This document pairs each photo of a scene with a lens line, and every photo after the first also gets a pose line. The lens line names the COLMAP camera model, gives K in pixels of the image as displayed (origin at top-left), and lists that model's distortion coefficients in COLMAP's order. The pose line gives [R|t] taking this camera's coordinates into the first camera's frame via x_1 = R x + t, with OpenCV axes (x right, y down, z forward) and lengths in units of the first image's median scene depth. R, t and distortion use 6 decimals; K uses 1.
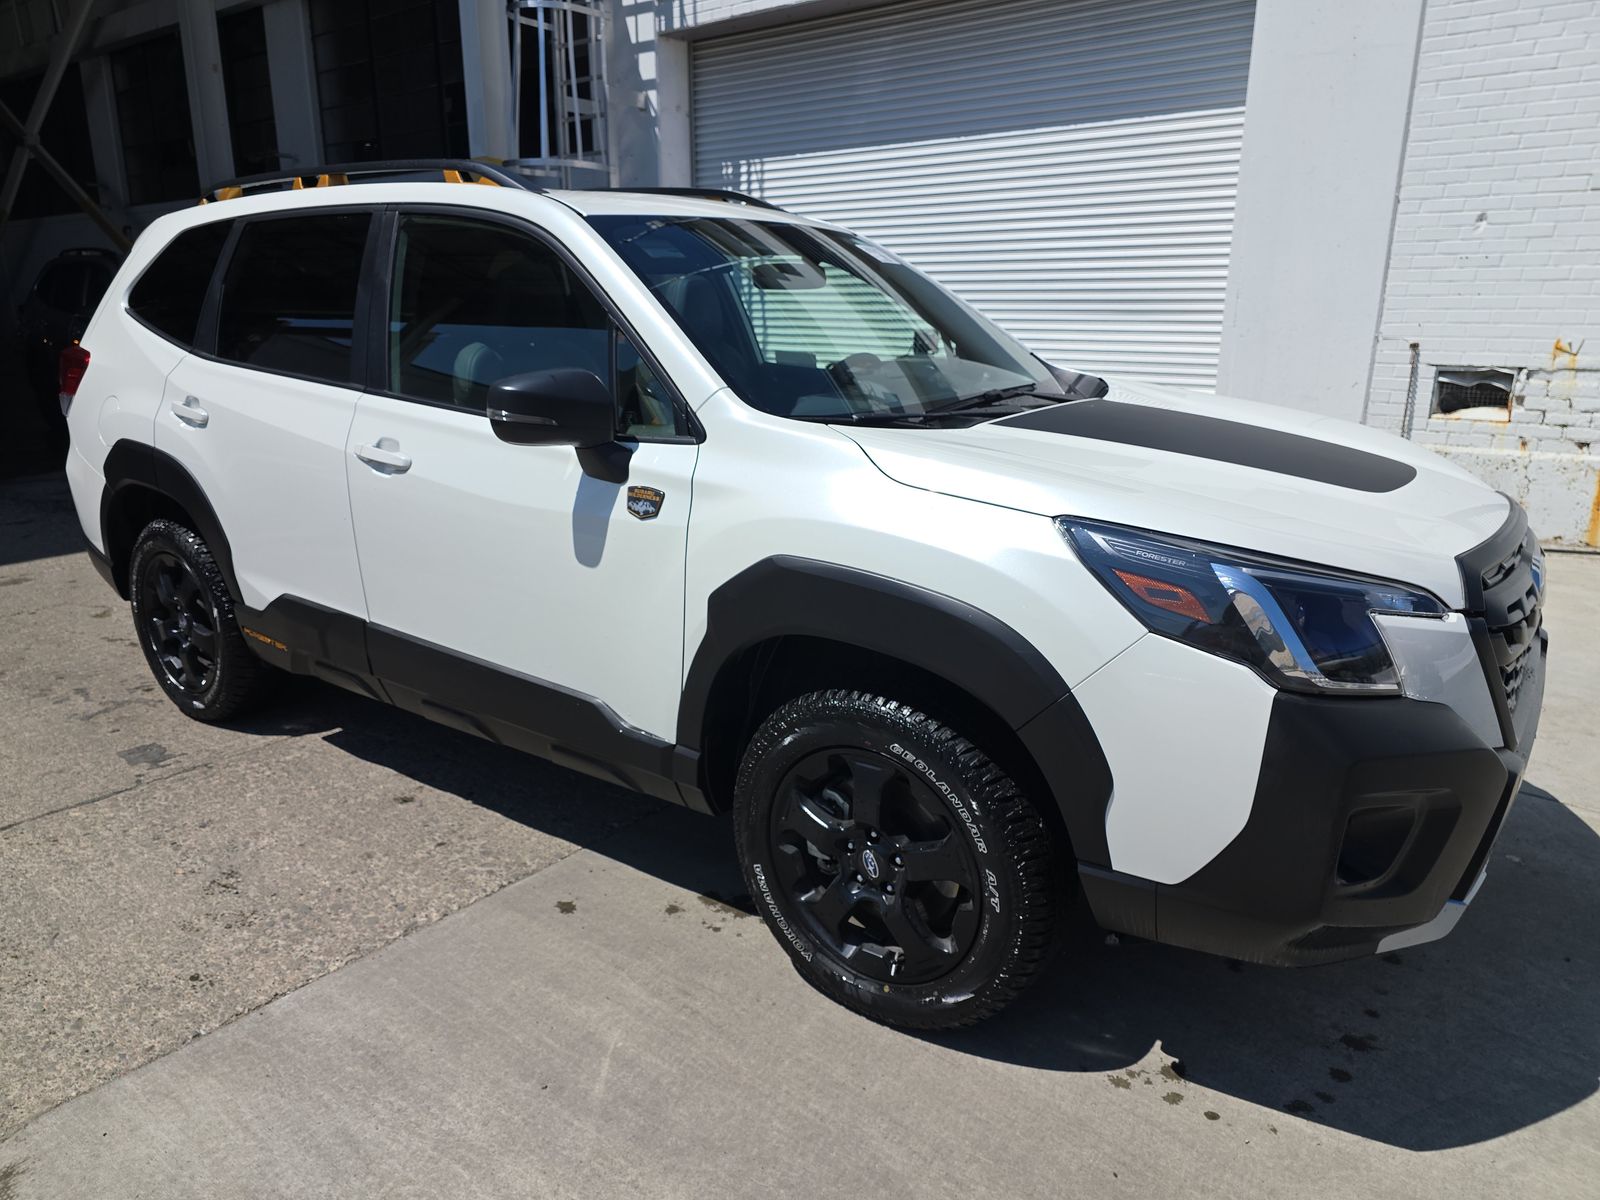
lens RADIAL K [[1097.5, 0, 800.0], [0, 1097.5, 600.0], [0, 0, 1]] dist [0.035635, -0.021940]
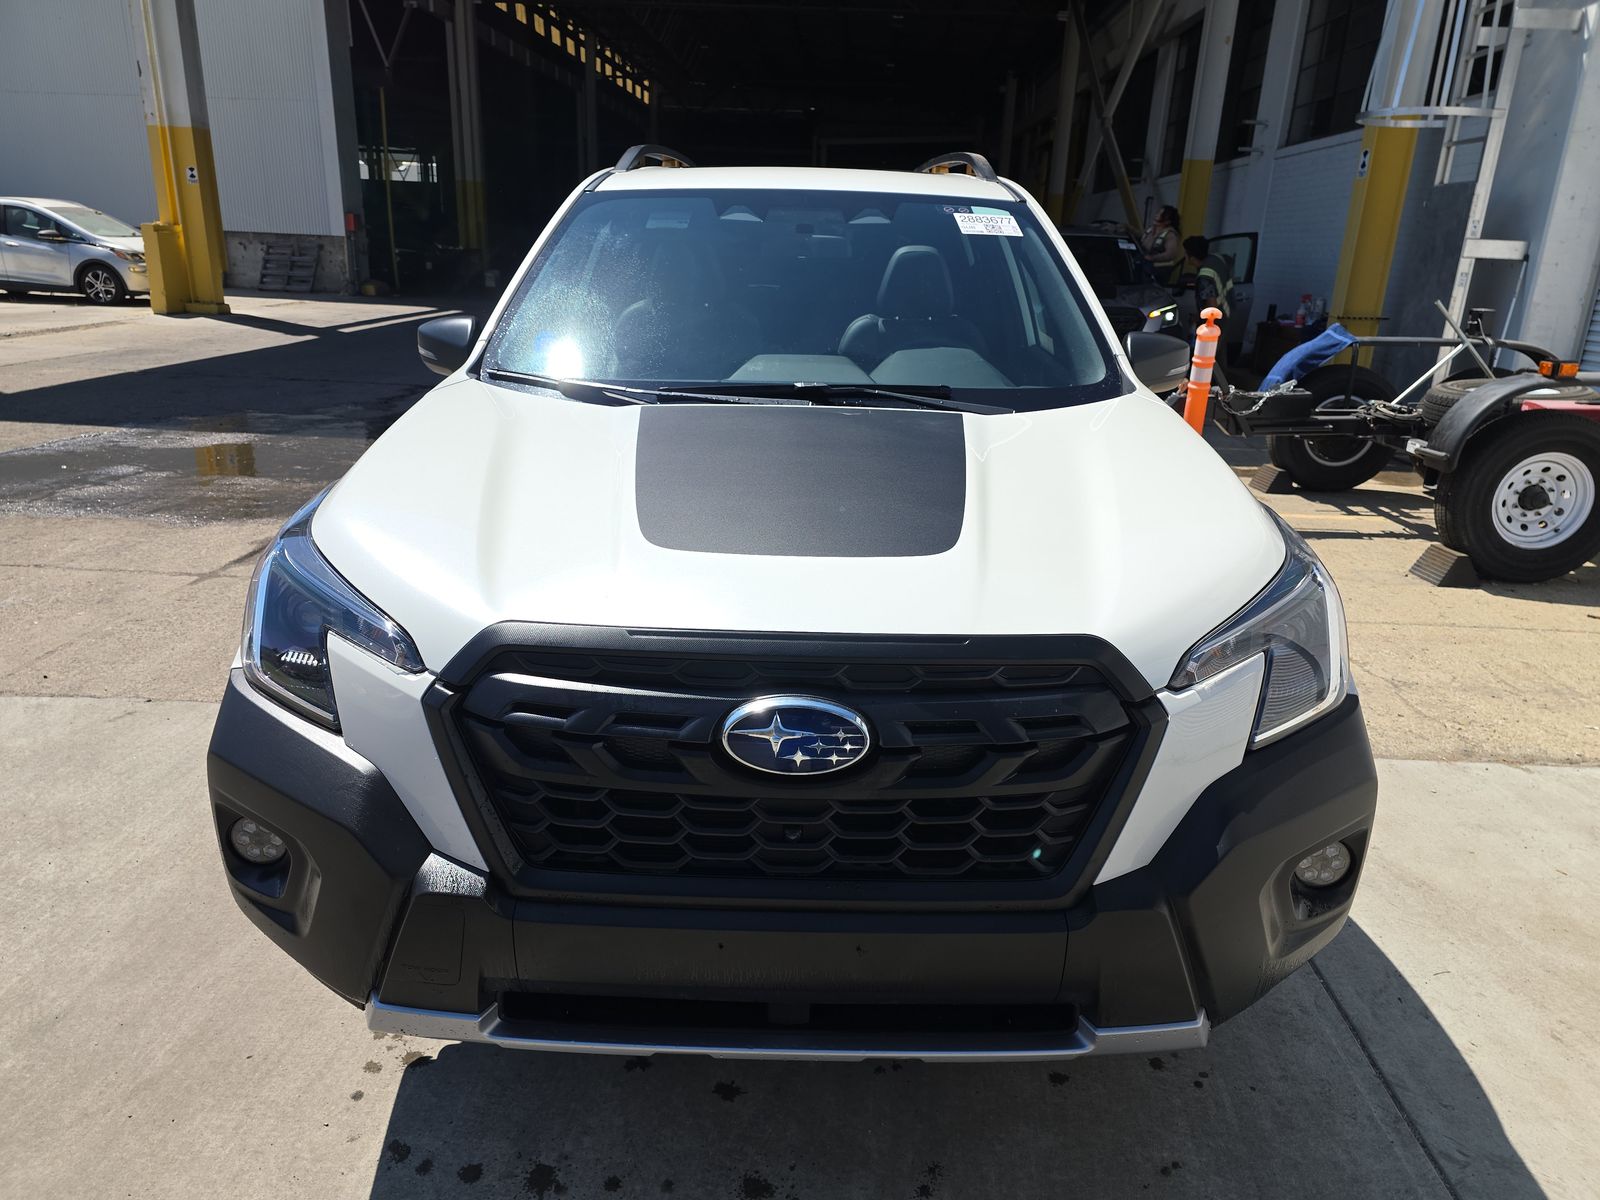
lens RADIAL K [[1097.5, 0, 800.0], [0, 1097.5, 600.0], [0, 0, 1]] dist [0.035635, -0.021940]
pose [[0.575773, 0.265346, -0.773354, 0.261646], [-0.242779, 0.958697, 0.148186, -0.044557], [0.780733, 0.102433, 0.616412, 0.133718]]
